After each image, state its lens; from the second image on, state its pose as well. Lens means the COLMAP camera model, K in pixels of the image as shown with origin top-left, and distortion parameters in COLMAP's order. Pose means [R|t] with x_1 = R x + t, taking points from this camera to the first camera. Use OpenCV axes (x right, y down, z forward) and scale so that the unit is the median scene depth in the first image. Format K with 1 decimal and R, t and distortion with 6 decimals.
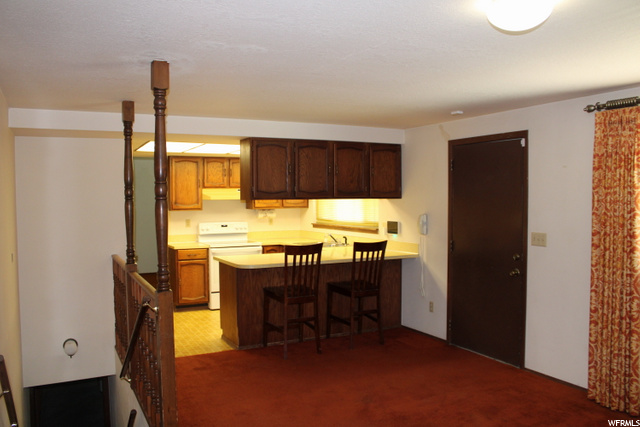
lens RADIAL K [[535.8, 0, 317.9], [0, 535.8, 216.8], [0, 0, 1]] dist [-0.080967, 0.002623]
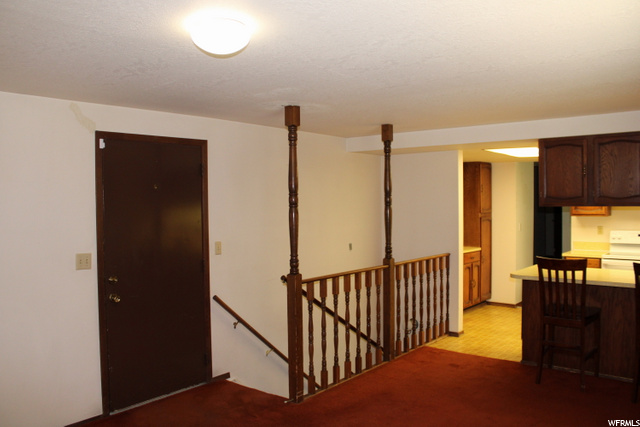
lens RADIAL K [[535.8, 0, 316.2], [0, 535.8, 213.3], [0, 0, 1]] dist [-0.080967, 0.002623]
pose [[0.429687, 0.020721, -0.902740, 0.372126], [-0.029135, 0.999534, 0.009075, -0.011229], [0.902508, 0.022402, 0.430090, 0.178274]]
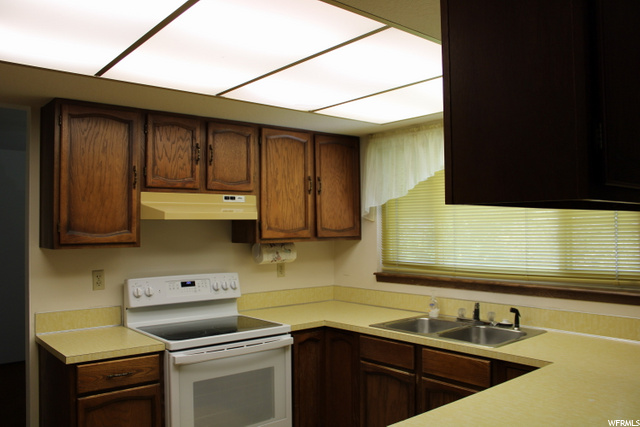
lens RADIAL K [[535.8, 0, 315.9], [0, 535.8, 213.1], [0, 0, 1]] dist [-0.080967, 0.002623]
pose [[0.977293, 0.004394, 0.211845, -0.175363], [0.010079, 0.997689, -0.067191, -0.009613], [-0.211650, 0.067801, 0.974991, 0.602349]]
